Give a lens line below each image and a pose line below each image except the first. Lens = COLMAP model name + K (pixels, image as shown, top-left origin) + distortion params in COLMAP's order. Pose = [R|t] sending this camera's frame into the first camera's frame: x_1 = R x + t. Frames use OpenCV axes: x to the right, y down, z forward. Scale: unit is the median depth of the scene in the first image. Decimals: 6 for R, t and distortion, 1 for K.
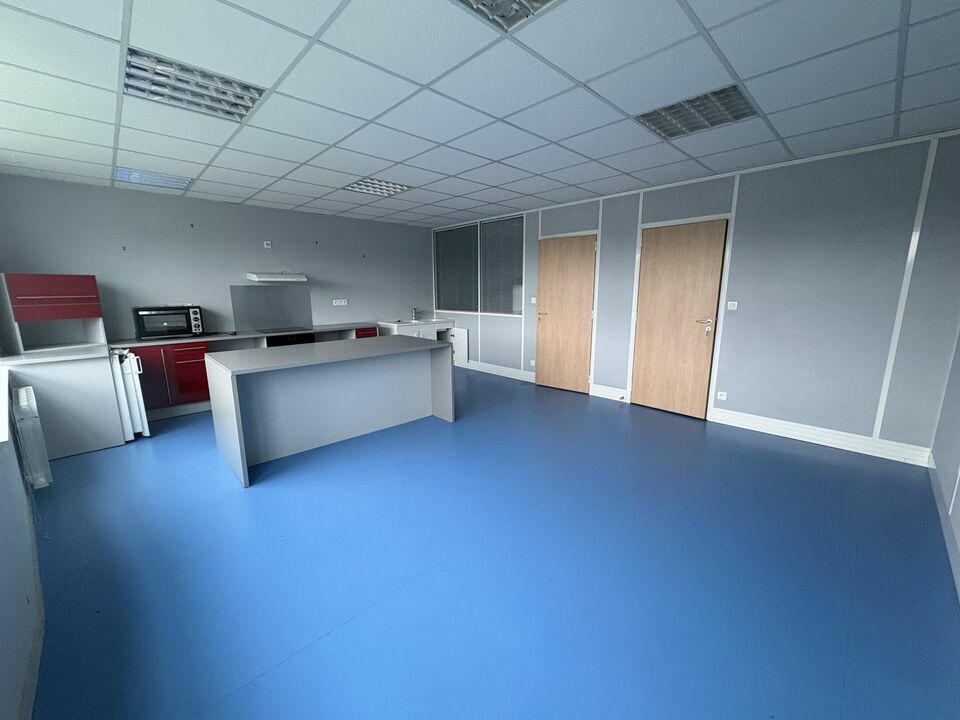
lens RADIAL K [[382.6, 0, 479.1], [0, 382.6, 361.2], [0, 0, 1]] dist [0.003525, 0.000435]
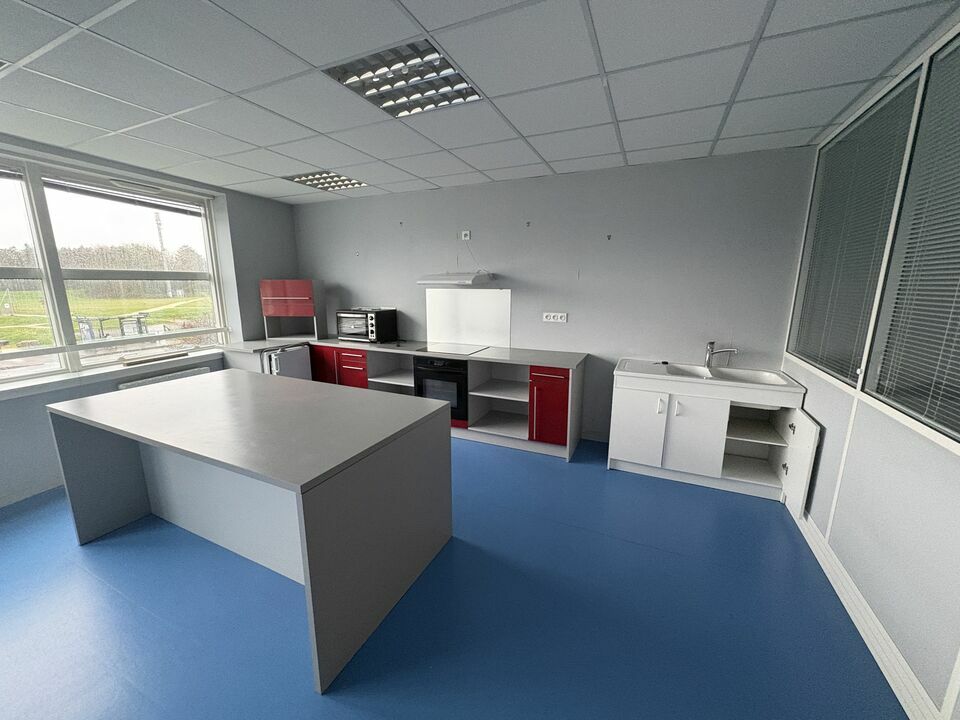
lens RADIAL K [[382.6, 0, 478.6], [0, 382.6, 359.3], [0, 0, 1]] dist [0.003525, 0.000435]
pose [[0.357622, 0.192867, -0.913734, 0.214710], [-0.177770, 0.974609, 0.136140, -0.187850], [0.916790, 0.113748, 0.382828, 0.828808]]
